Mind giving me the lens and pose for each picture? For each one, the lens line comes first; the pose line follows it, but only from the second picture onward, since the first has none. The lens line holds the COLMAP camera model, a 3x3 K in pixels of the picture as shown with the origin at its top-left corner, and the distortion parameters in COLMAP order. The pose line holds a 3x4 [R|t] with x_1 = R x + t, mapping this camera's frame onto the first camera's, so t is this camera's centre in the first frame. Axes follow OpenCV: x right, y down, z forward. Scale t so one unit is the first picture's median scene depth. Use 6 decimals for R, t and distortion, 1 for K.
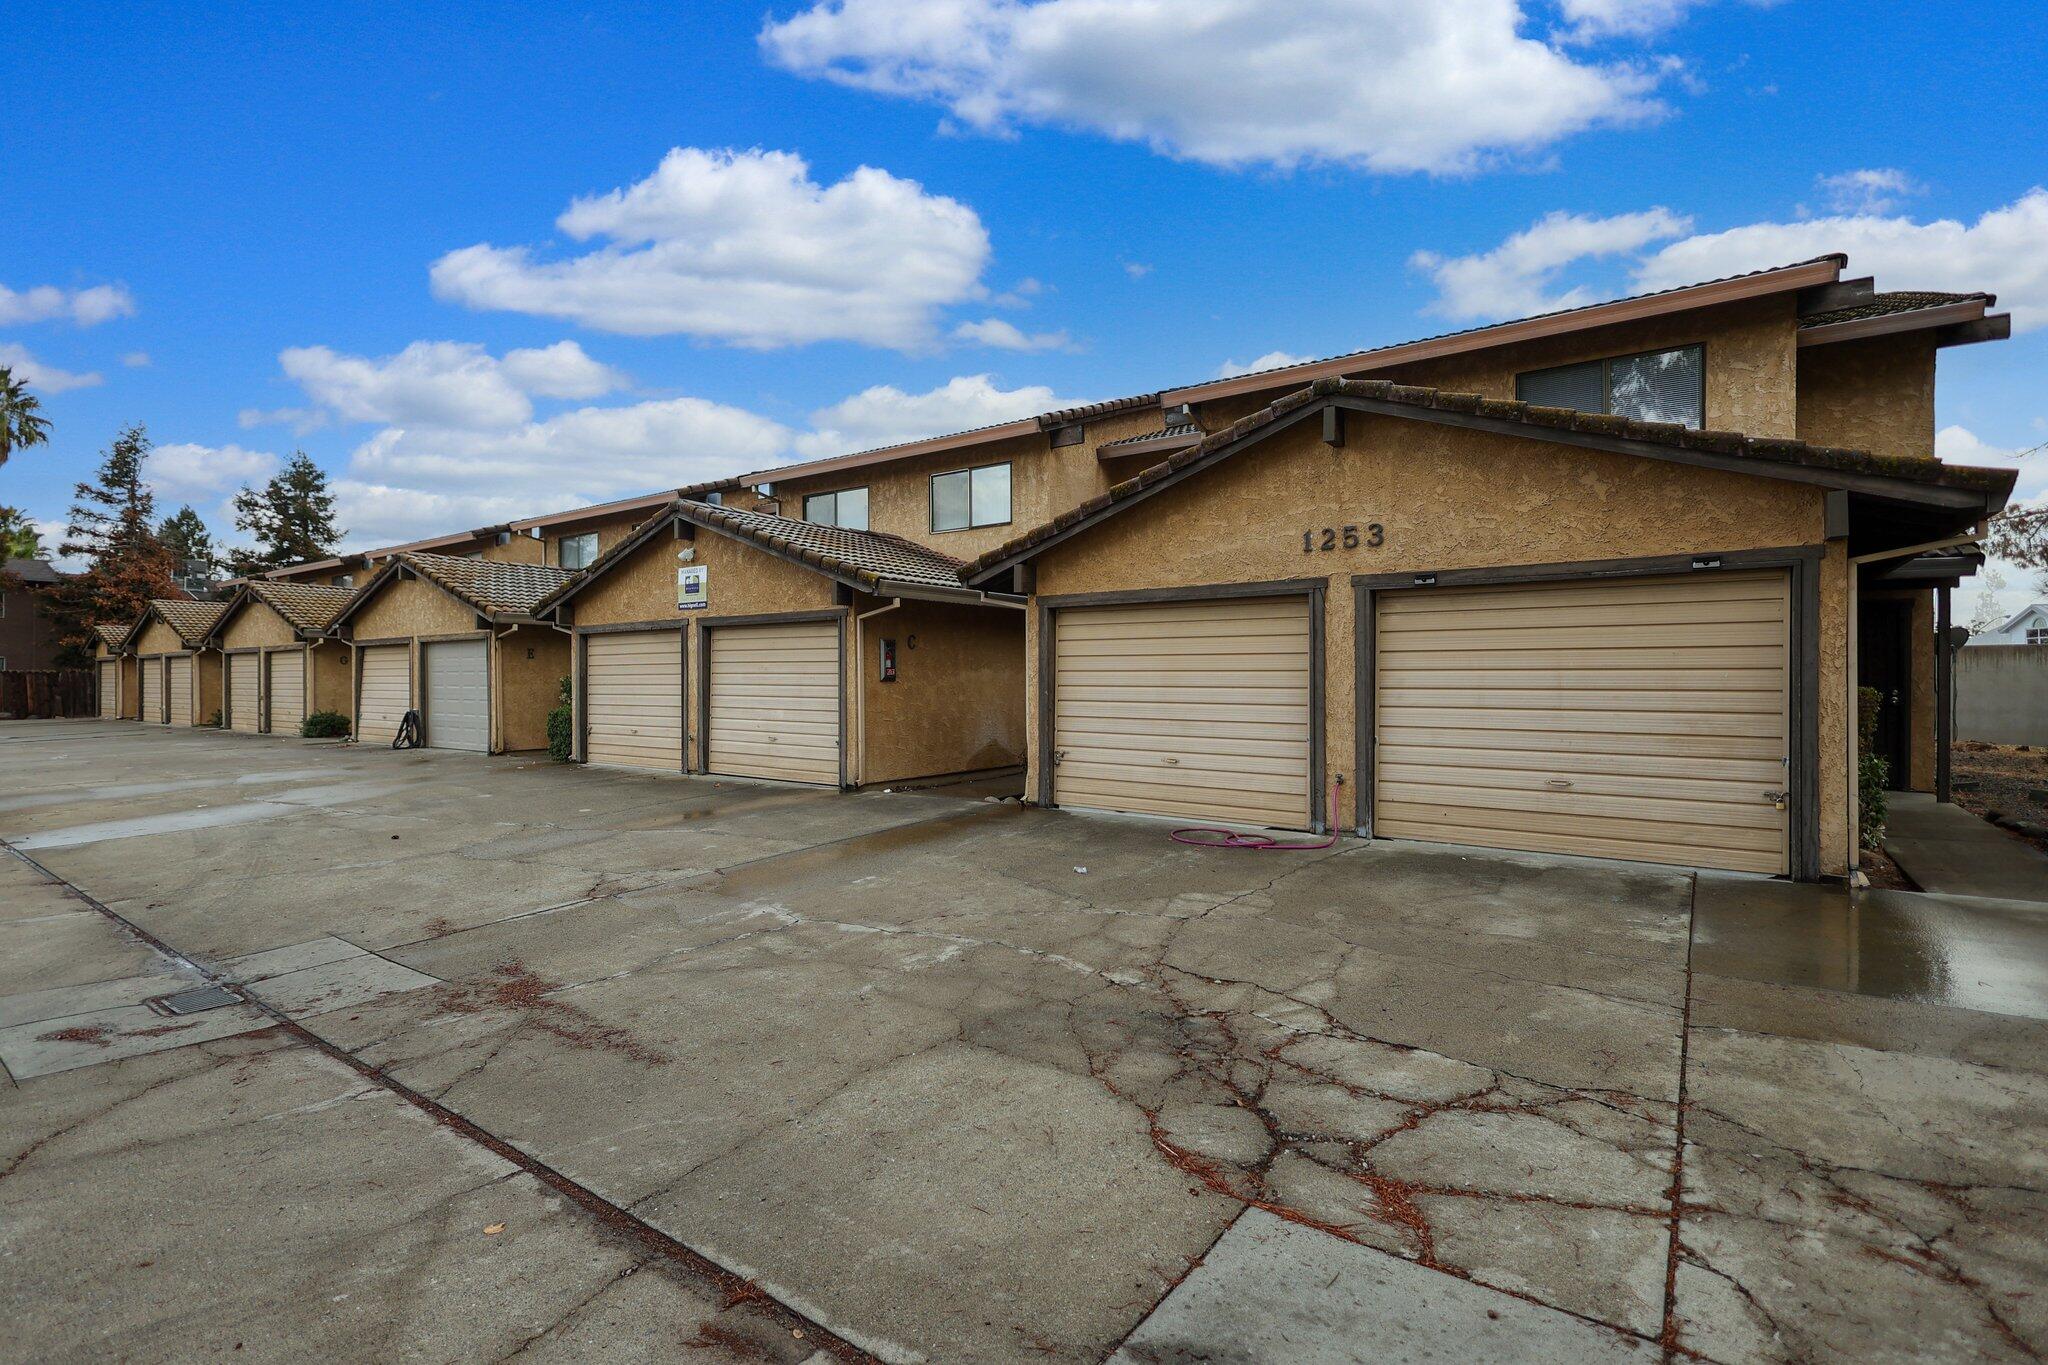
lens RADIAL K [[943.8, 0, 1019.8], [0, 943.8, 678.6], [0, 0, 1]] dist [-0.000925, 0.001083]
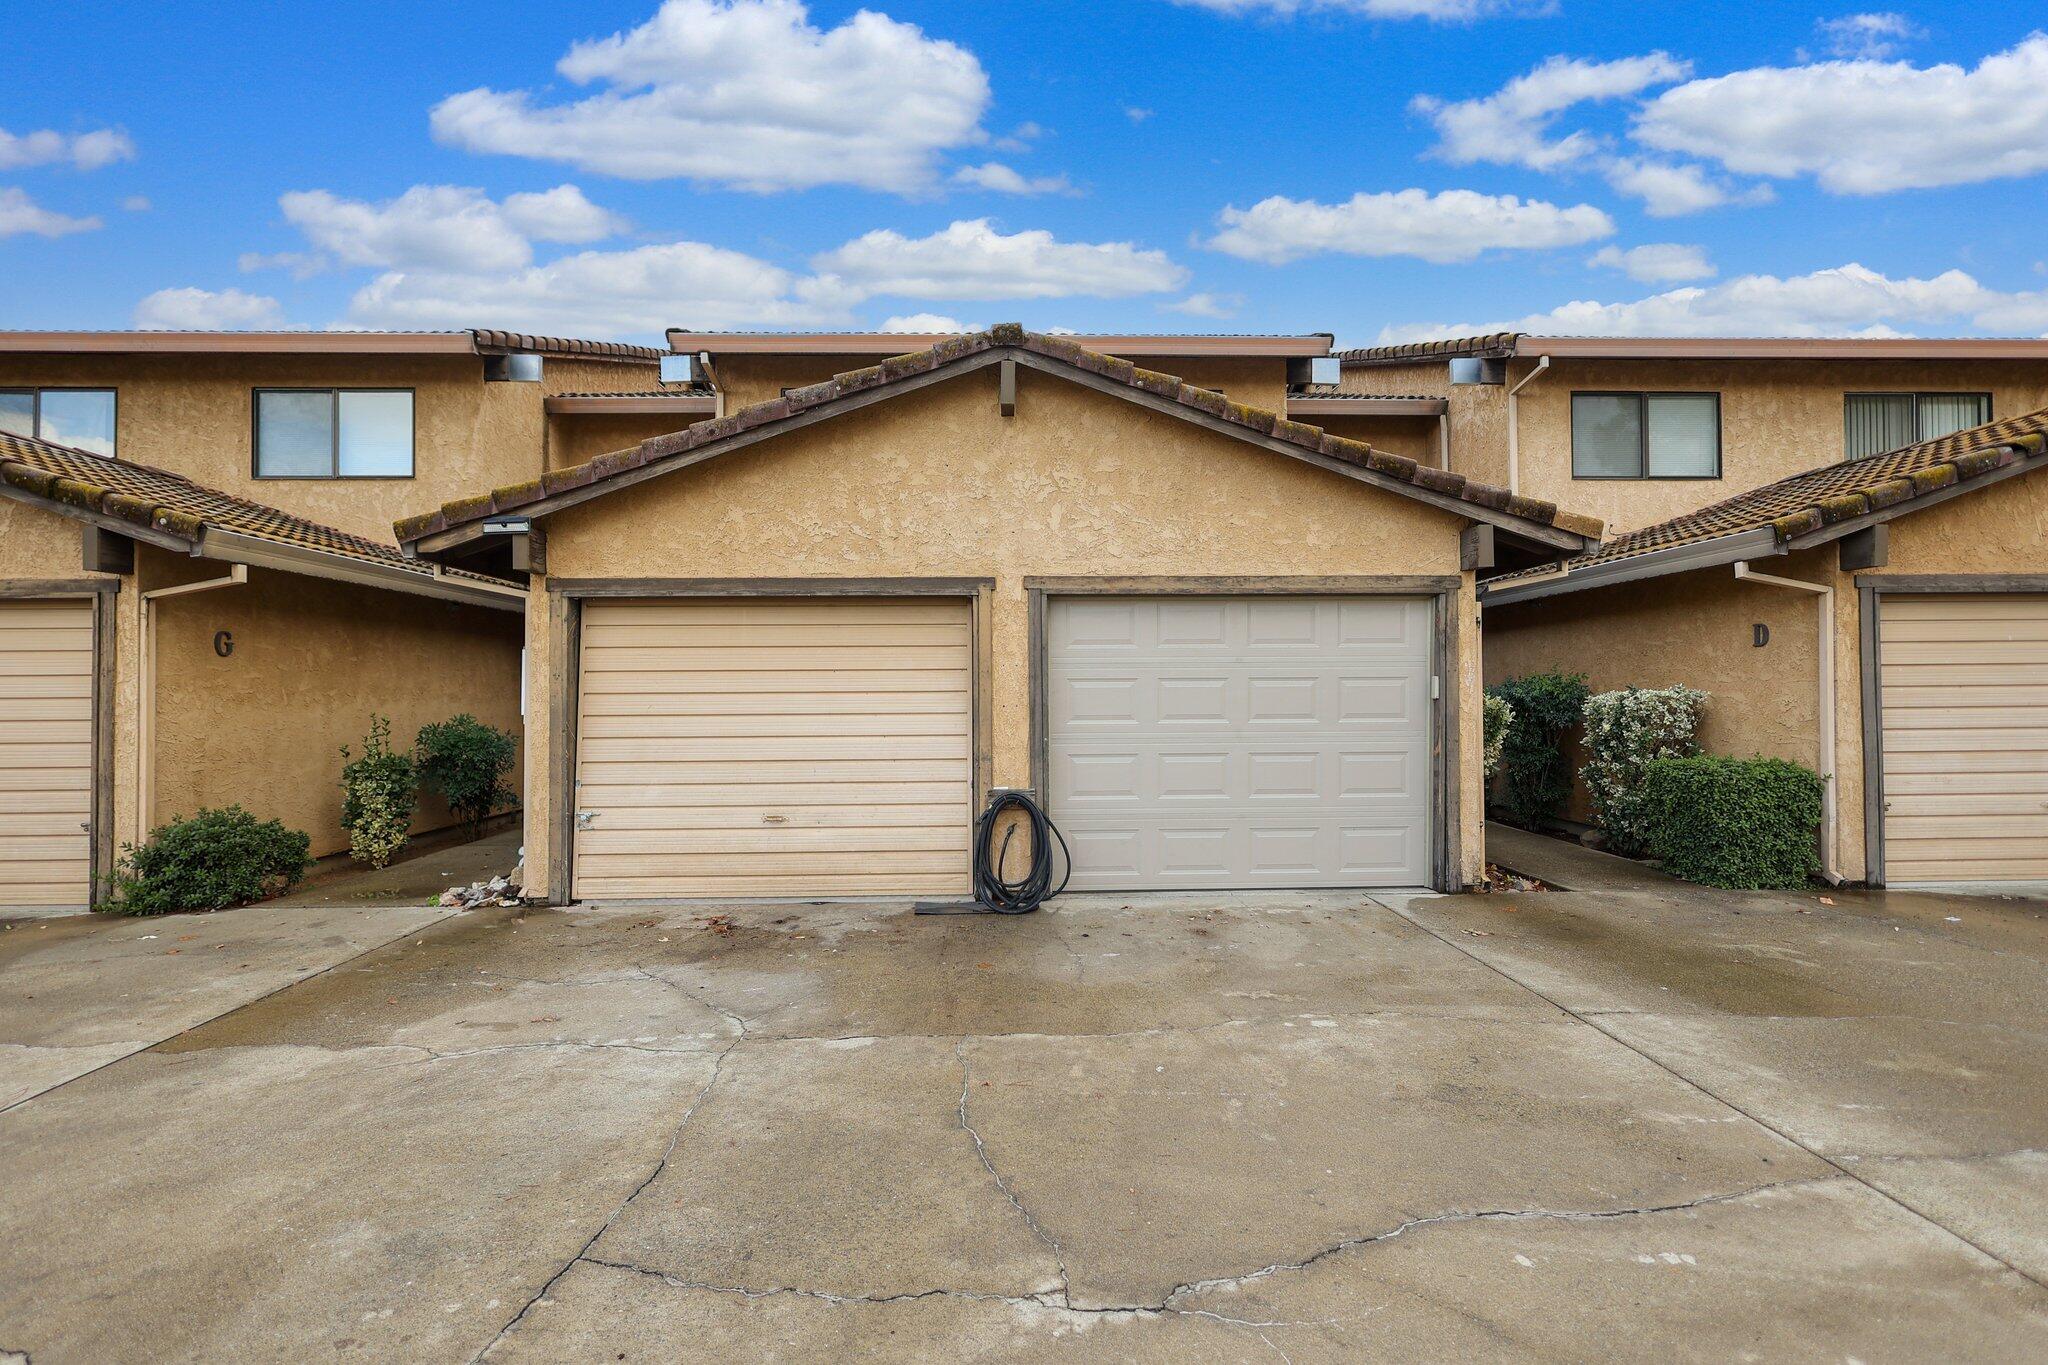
lens RADIAL K [[943.8, 0, 1028.4], [0, 943.8, 677.2], [0, 0, 1]] dist [-0.000925, 0.001083]
pose [[0.790692, 0.008327, 0.612158, -0.144794], [0.005630, 0.999766, -0.020871, -0.004410], [-0.612189, 0.019948, 0.790460, 0.355777]]
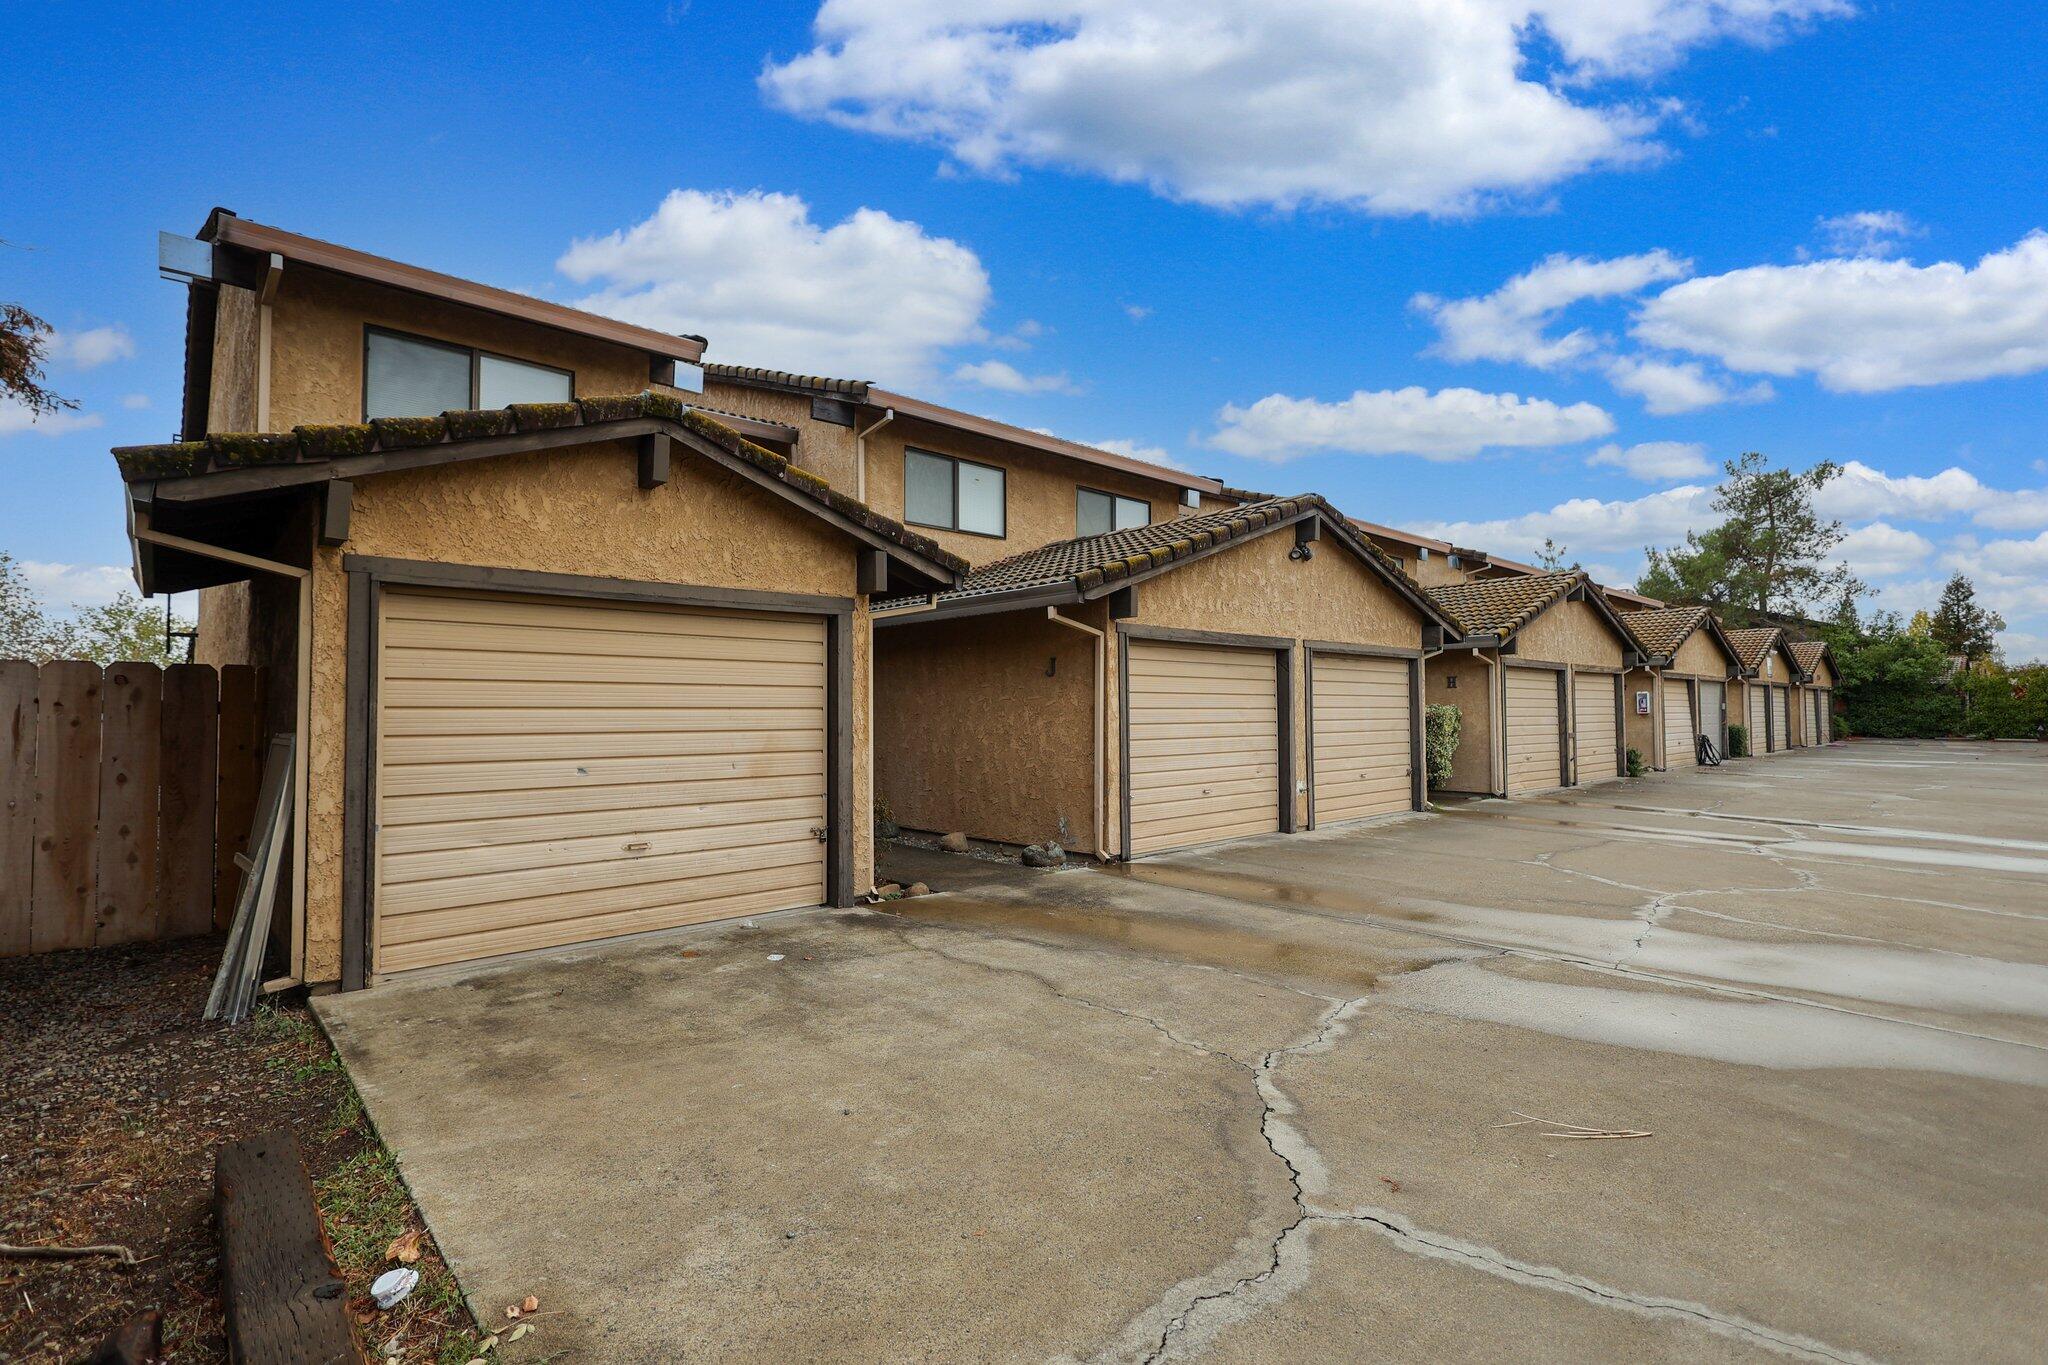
lens RADIAL K [[943.8, 0, 1027.0], [0, 943.8, 688.3], [0, 0, 1]] dist [-0.000925, 0.001083]
pose [[0.199076, 0.025688, 0.979647, -0.150873], [0.005286, 0.999614, -0.027286, -0.002569], [-0.979970, 0.010610, 0.198863, 0.450752]]
